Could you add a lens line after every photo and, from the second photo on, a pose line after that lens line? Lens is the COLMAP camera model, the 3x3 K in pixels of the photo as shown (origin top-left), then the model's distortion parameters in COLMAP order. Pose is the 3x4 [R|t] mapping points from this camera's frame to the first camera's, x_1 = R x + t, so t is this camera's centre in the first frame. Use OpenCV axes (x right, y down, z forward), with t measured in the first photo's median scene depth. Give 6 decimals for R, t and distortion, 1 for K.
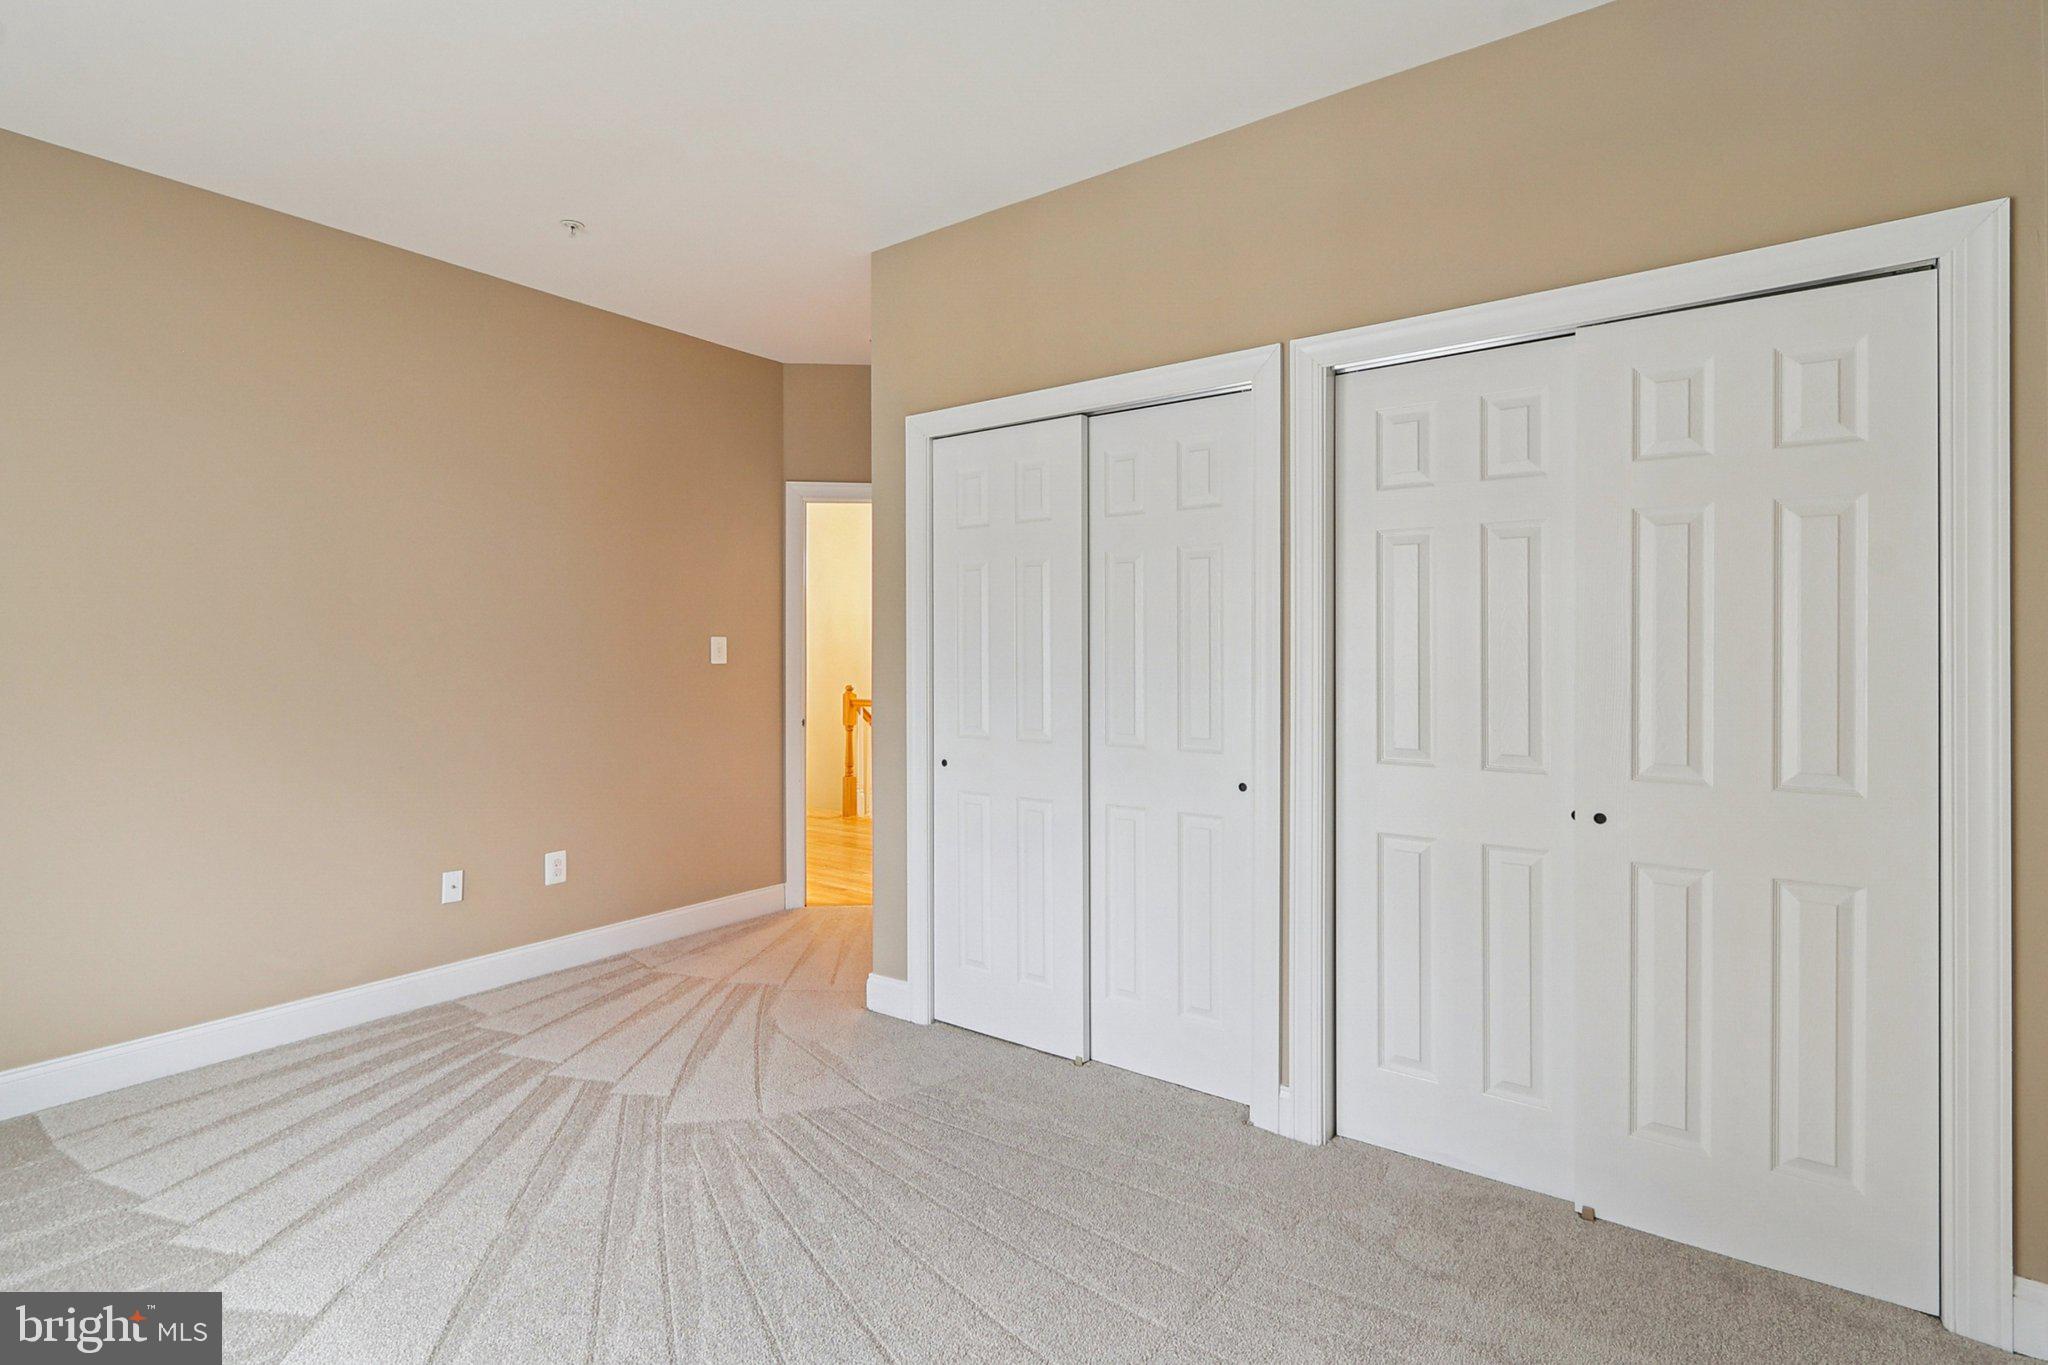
lens RADIAL K [[1015.5, 0, 965.9], [0, 1015.5, 645.8], [0, 0, 1]] dist [-0.001587, -0.000318]
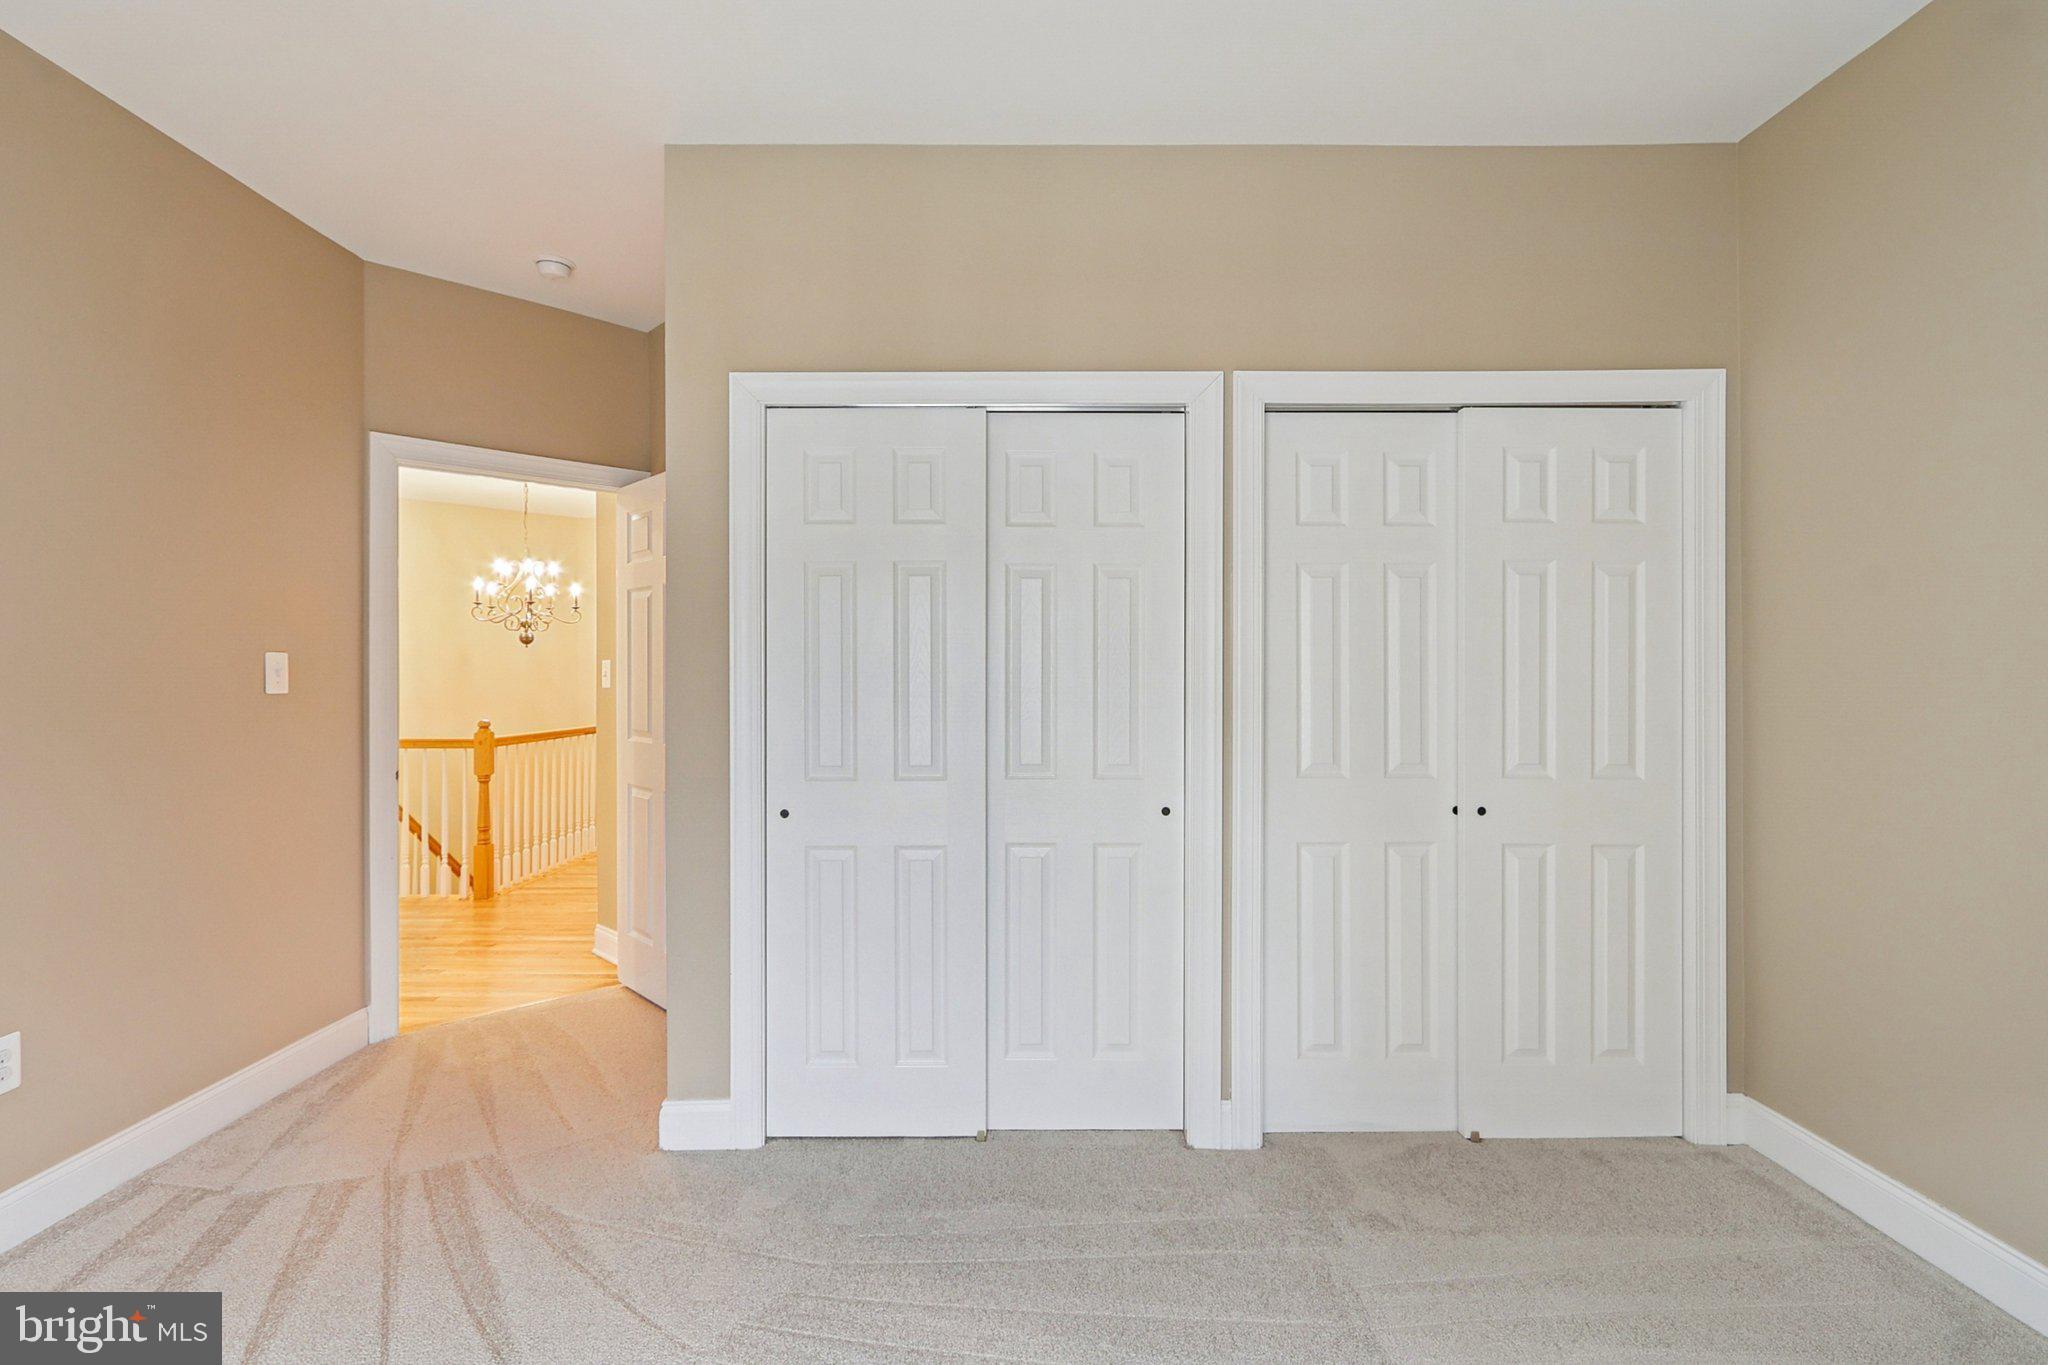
lens RADIAL K [[982.6, 0, 1027.8], [0, 982.6, 669.0], [0, 0, 1]] dist [-0.001953, -0.000873]
pose [[0.779203, 0.002765, 0.626765, -0.352290], [-0.003431, 0.999994, -0.000145, 0.000380], [-0.626762, -0.002037, 0.779208, 0.271810]]
